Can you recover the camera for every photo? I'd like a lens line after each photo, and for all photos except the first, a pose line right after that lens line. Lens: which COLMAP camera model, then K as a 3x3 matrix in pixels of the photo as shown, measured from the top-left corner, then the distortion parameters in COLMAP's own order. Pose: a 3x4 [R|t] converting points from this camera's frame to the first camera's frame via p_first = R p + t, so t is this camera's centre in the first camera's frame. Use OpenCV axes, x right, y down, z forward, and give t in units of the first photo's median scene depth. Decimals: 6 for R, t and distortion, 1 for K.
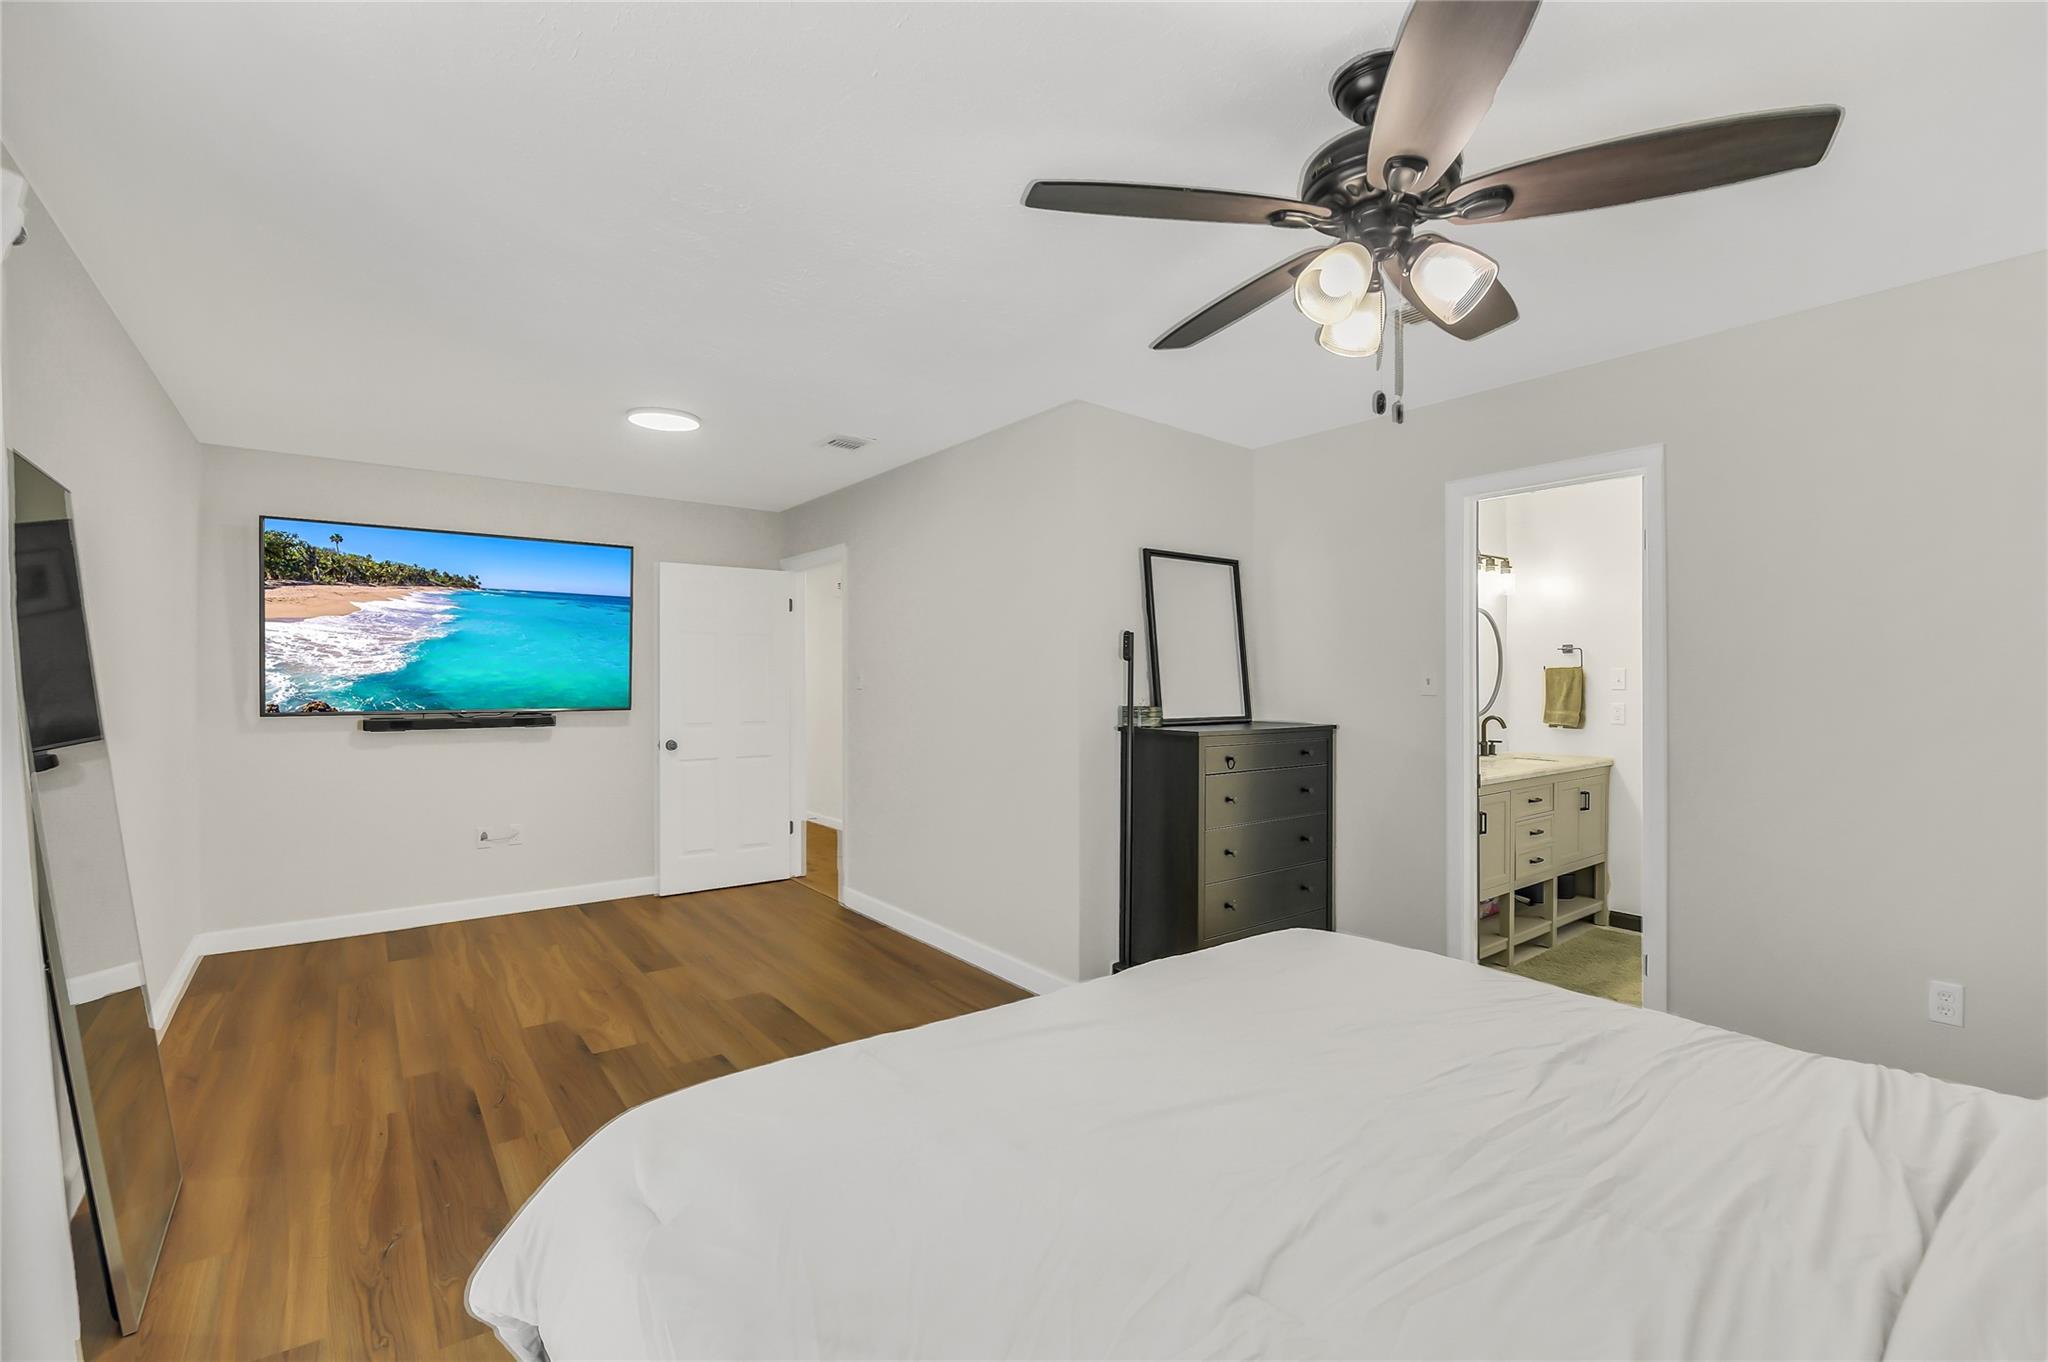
lens RADIAL K [[899.1, 0, 1030.8], [0, 899.1, 676.9], [0, 0, 1]] dist [-0.003692, -0.001166]
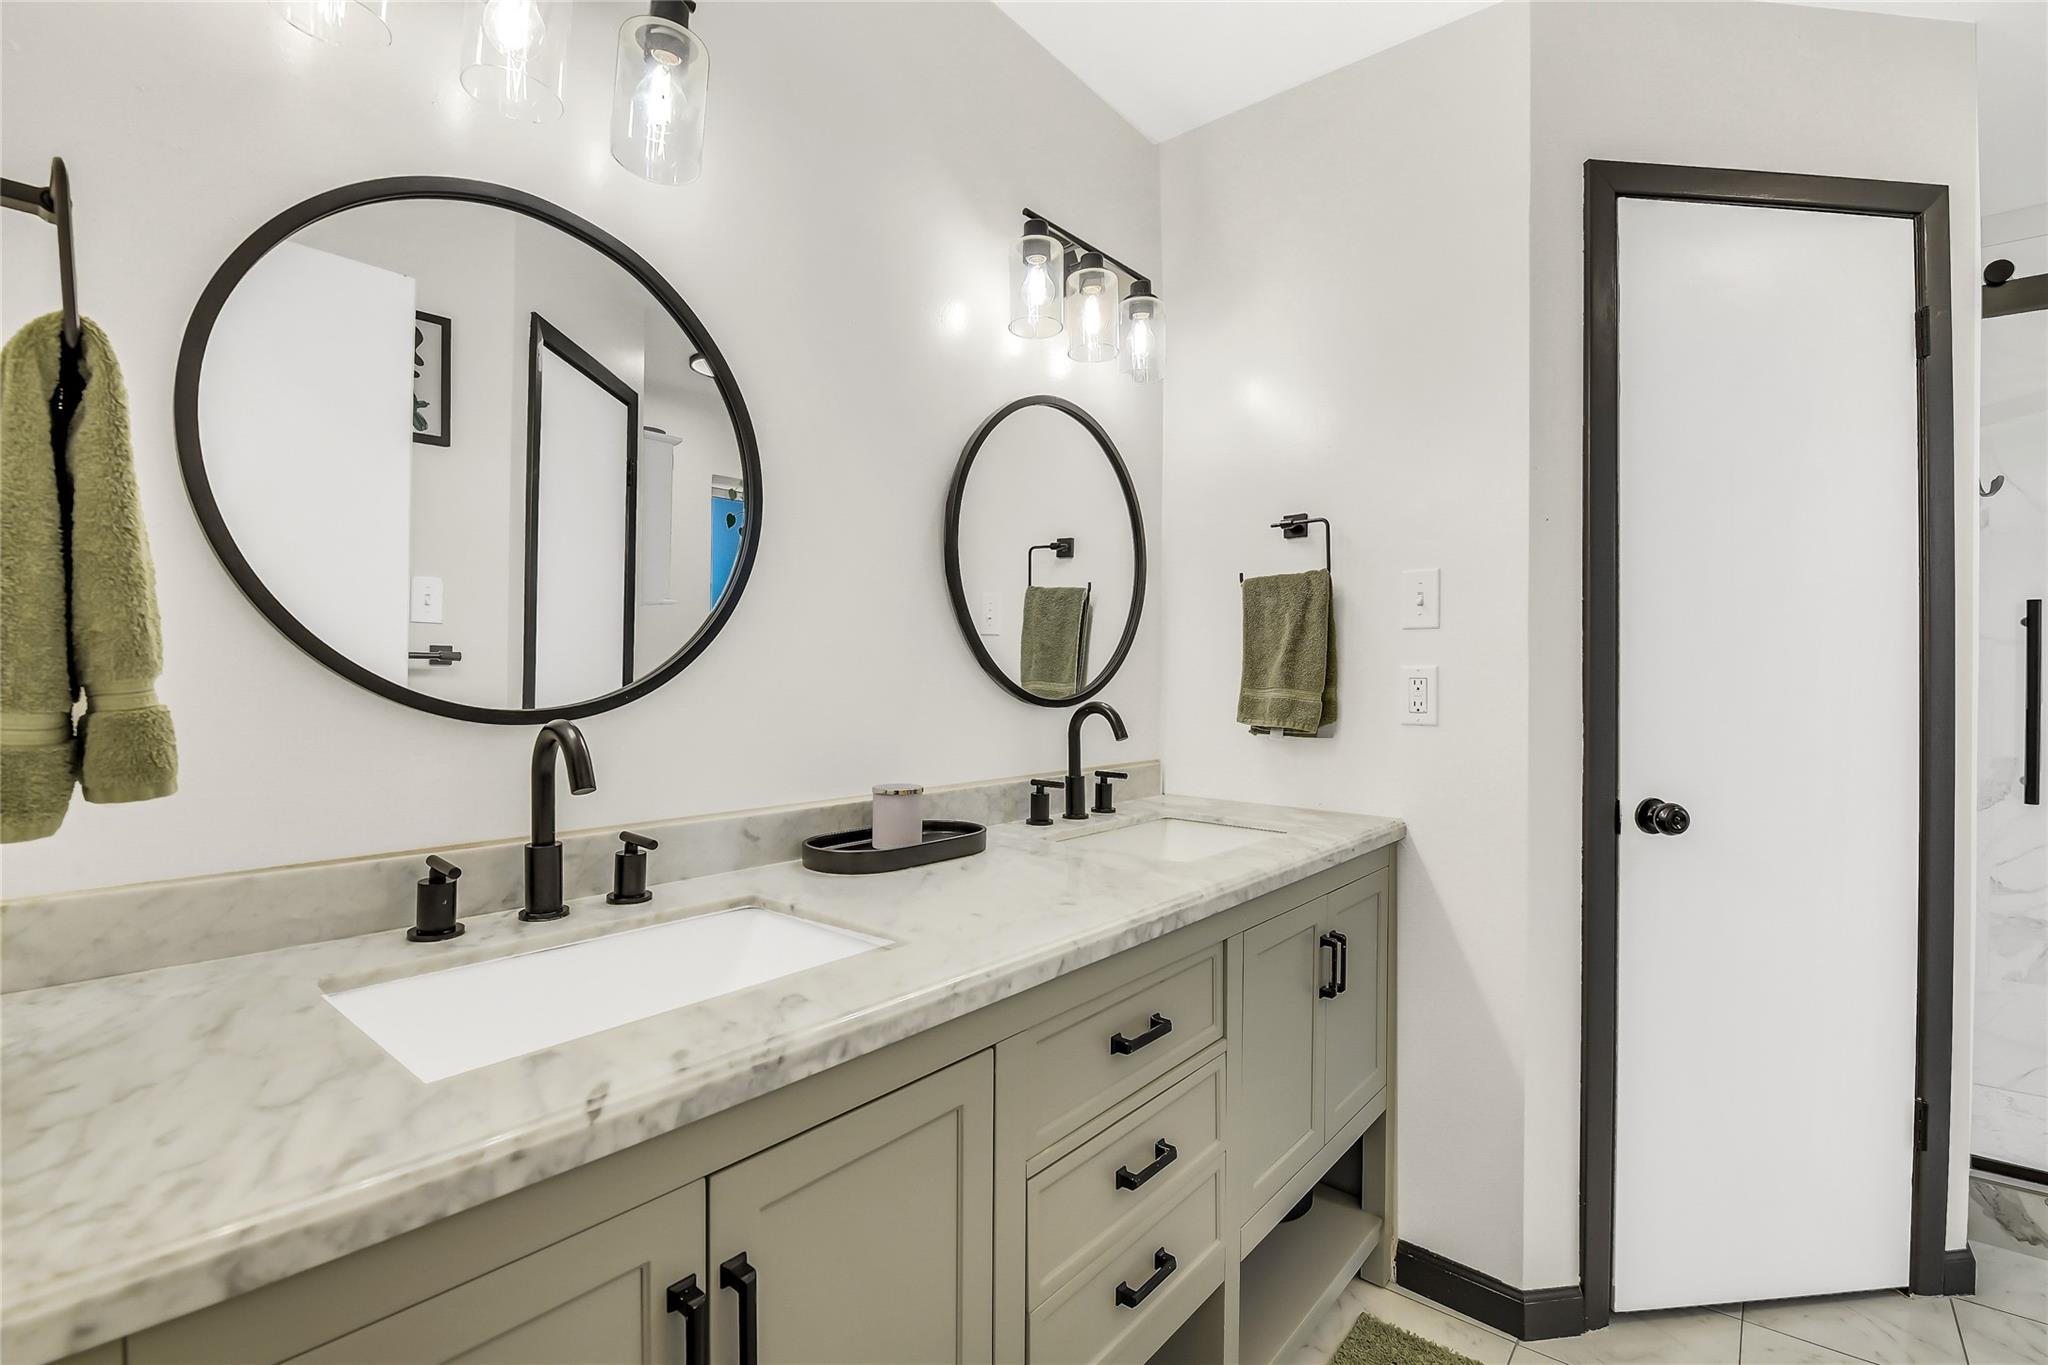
lens RADIAL K [[899.1, 0, 1038.4], [0, 899.1, 684.7], [0, 0, 1]] dist [-0.003692, -0.001166]
pose [[0.976020, 0.003087, 0.217659, 0.415876], [-0.002428, 0.999992, -0.003298, 0.037448], [-0.217668, 0.002690, 0.976019, 0.663674]]
